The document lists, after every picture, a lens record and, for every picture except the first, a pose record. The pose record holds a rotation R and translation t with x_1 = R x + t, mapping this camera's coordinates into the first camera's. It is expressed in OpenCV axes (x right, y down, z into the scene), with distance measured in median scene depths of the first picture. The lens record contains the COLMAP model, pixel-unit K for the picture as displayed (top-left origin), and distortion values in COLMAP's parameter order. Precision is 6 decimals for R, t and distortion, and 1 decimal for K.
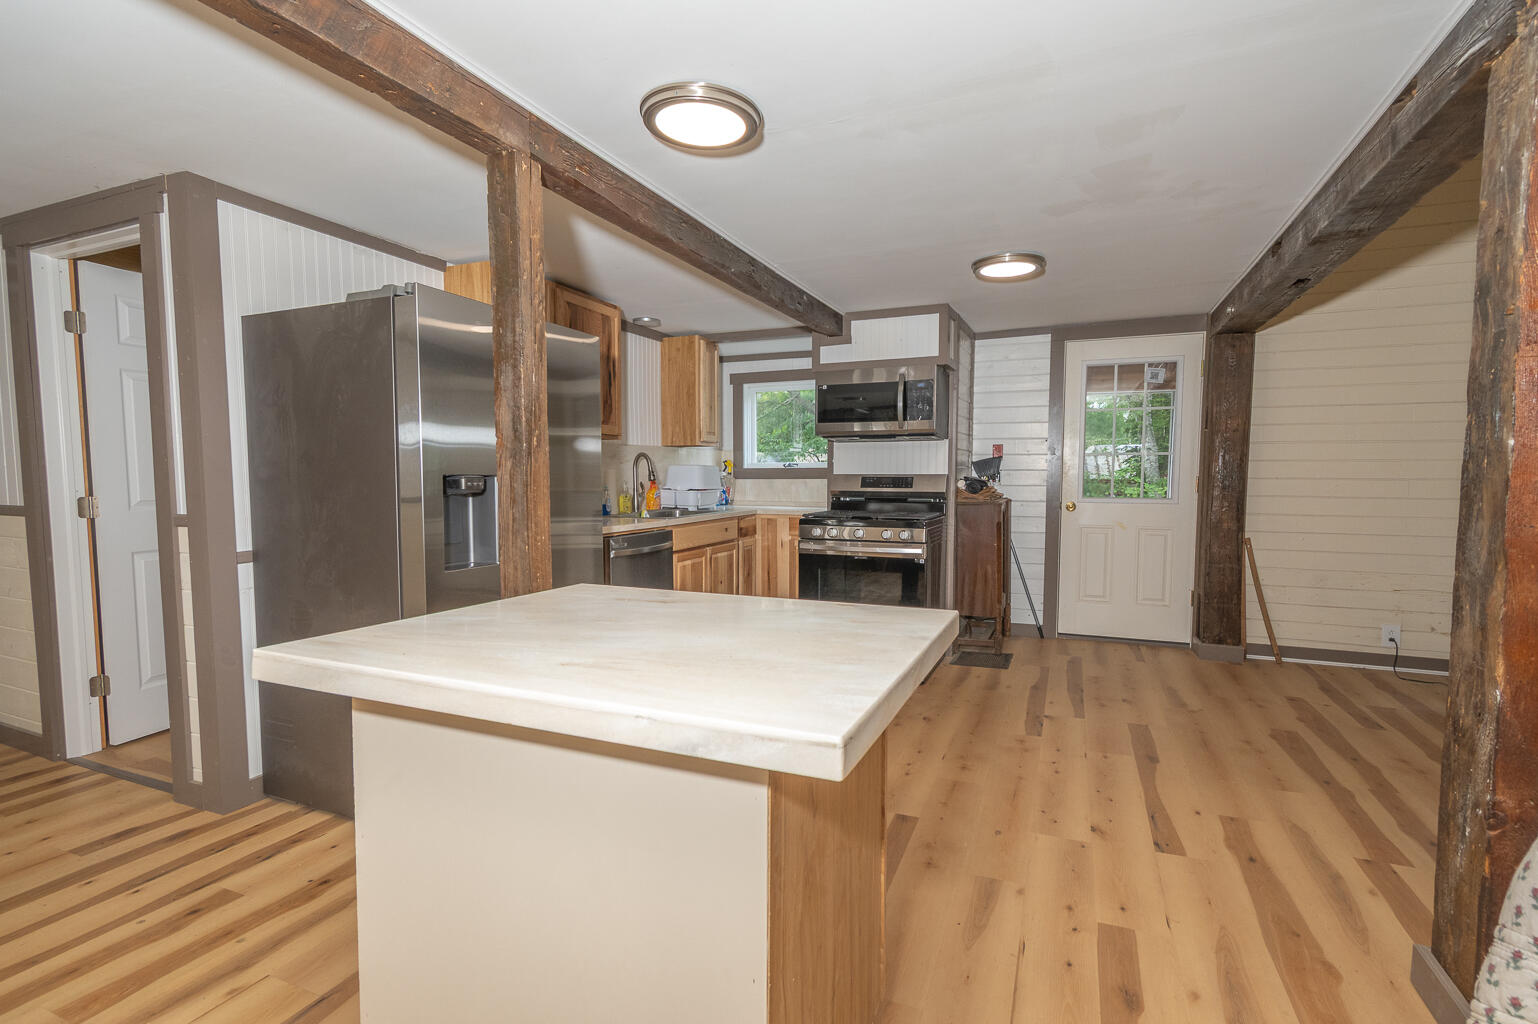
lens RADIAL K [[700.7, 0, 773.1], [0, 700.7, 518.9], [0, 0, 1]] dist [0.010657, 0.000319]
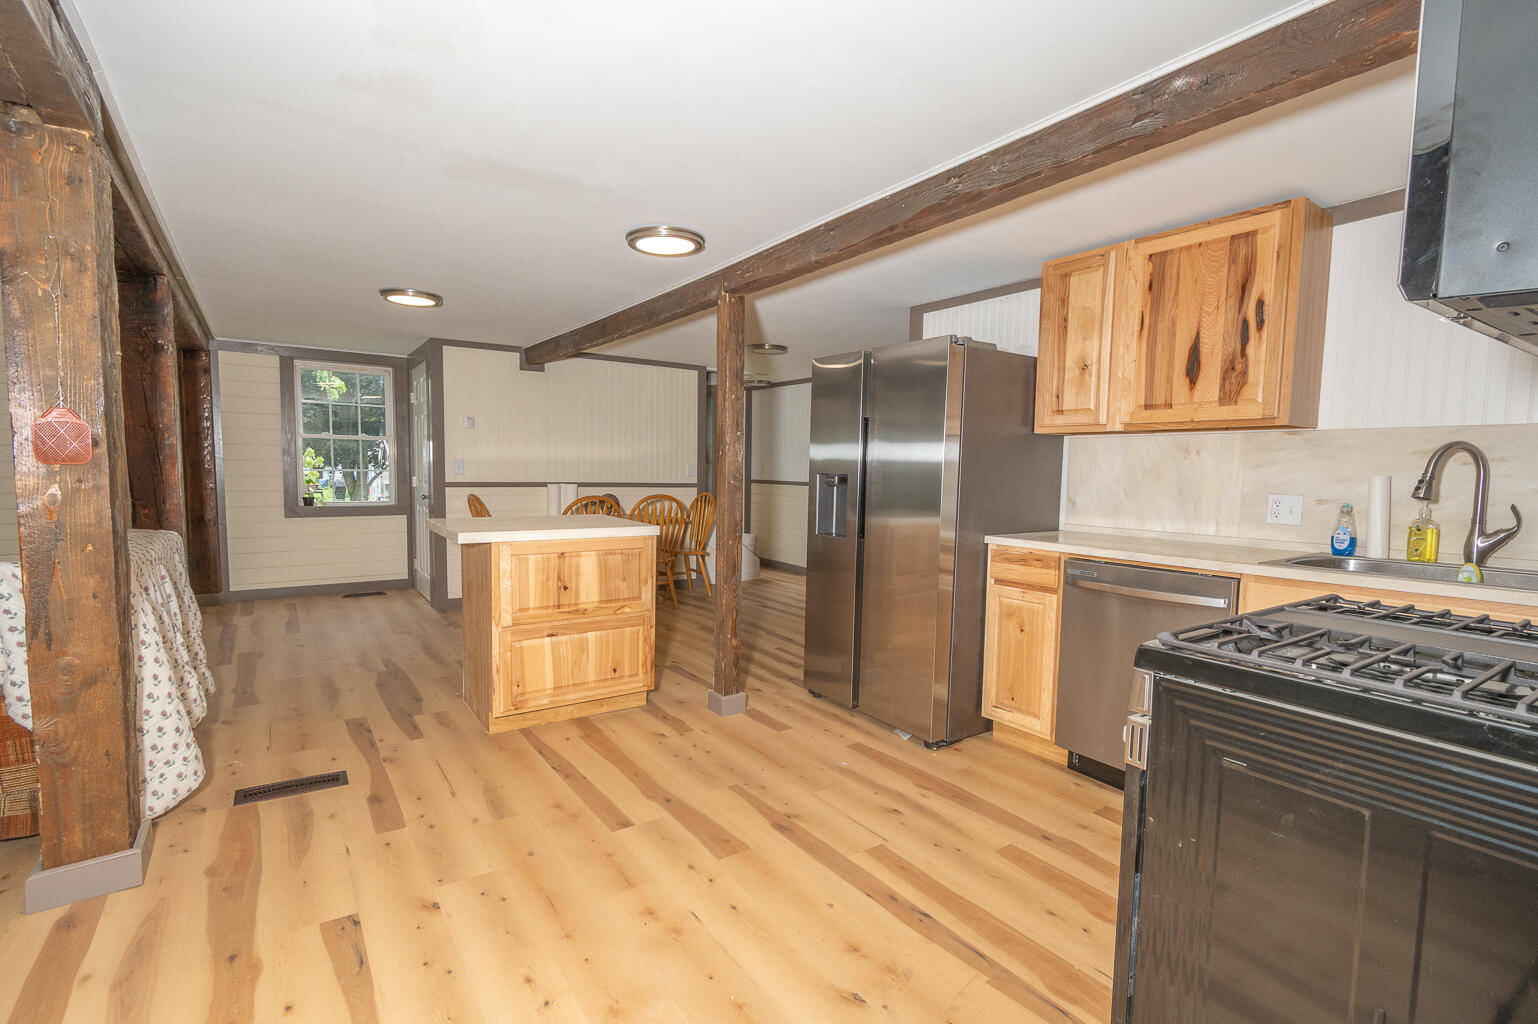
lens RADIAL K [[700.7, 0, 769.4], [0, 700.7, 516.9], [0, 0, 1]] dist [0.010657, 0.000319]
pose [[-0.523770, 0.046248, -0.850603, 0.885440], [-0.074844, 0.992165, 0.100031, -0.107827], [0.848566, 0.116055, -0.516205, 1.623609]]
